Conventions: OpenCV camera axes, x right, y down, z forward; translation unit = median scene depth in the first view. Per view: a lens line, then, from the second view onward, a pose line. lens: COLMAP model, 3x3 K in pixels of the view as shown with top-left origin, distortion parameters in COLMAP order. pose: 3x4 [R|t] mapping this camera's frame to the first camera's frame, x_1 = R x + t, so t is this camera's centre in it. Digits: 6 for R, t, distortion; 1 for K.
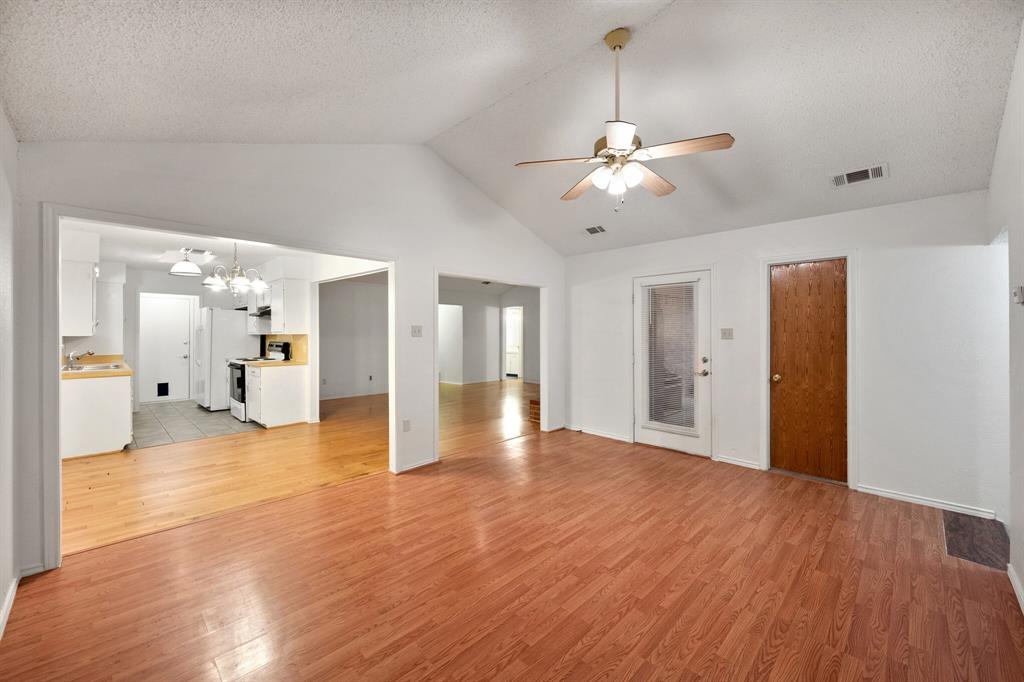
lens RADIAL K [[412.0, 0, 514.1], [0, 412.0, 332.9], [0, 0, 1]] dist [-0.001720, -0.000411]
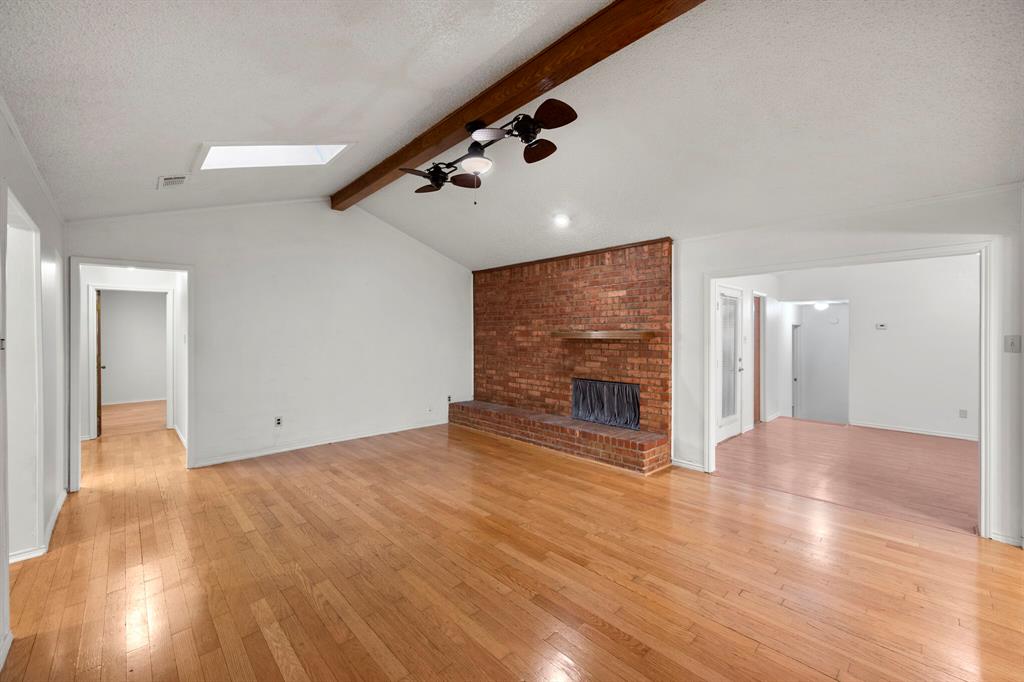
lens RADIAL K [[412.0, 0, 509.1], [0, 412.0, 336.6], [0, 0, 1]] dist [-0.001720, -0.000411]
pose [[0.030835, -0.000769, 0.999524, -0.866611], [0.000337, 1.000000, 0.000759, -0.007913], [-0.999524, 0.000313, 0.030836, 1.696569]]
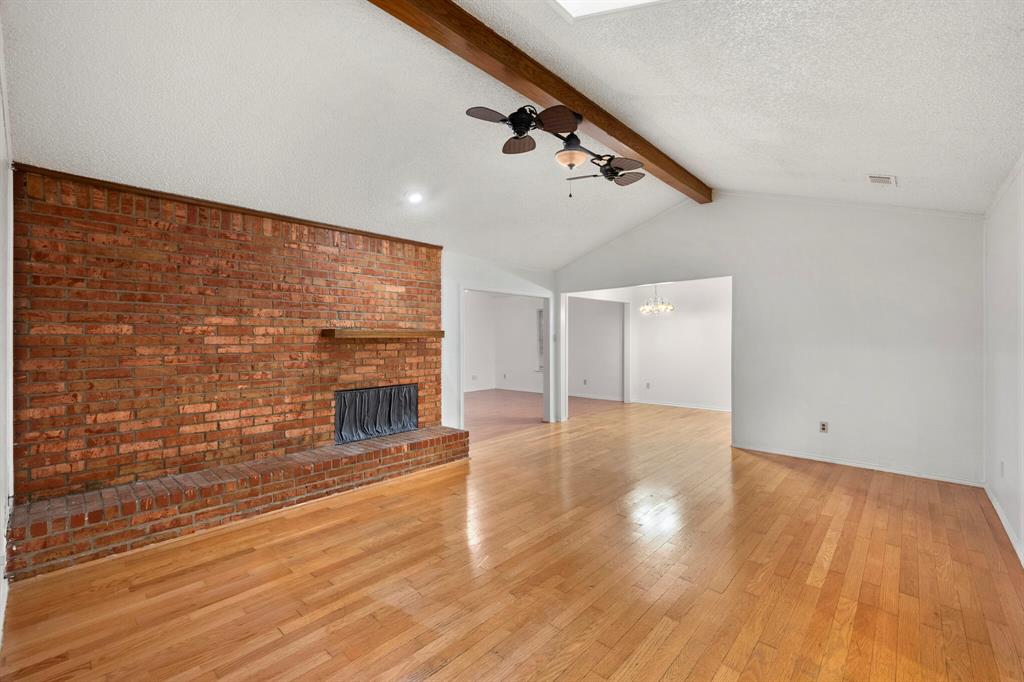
lens RADIAL K [[435.3, 0, 517.1], [0, 435.3, 336.3], [0, 0, 1]] dist [0.000062, -0.000874]
pose [[-0.998876, 0.002882, -0.047318, -0.015276], [0.002747, 0.999992, 0.002924, -0.007952], [0.047326, 0.002791, -0.998876, 2.514013]]
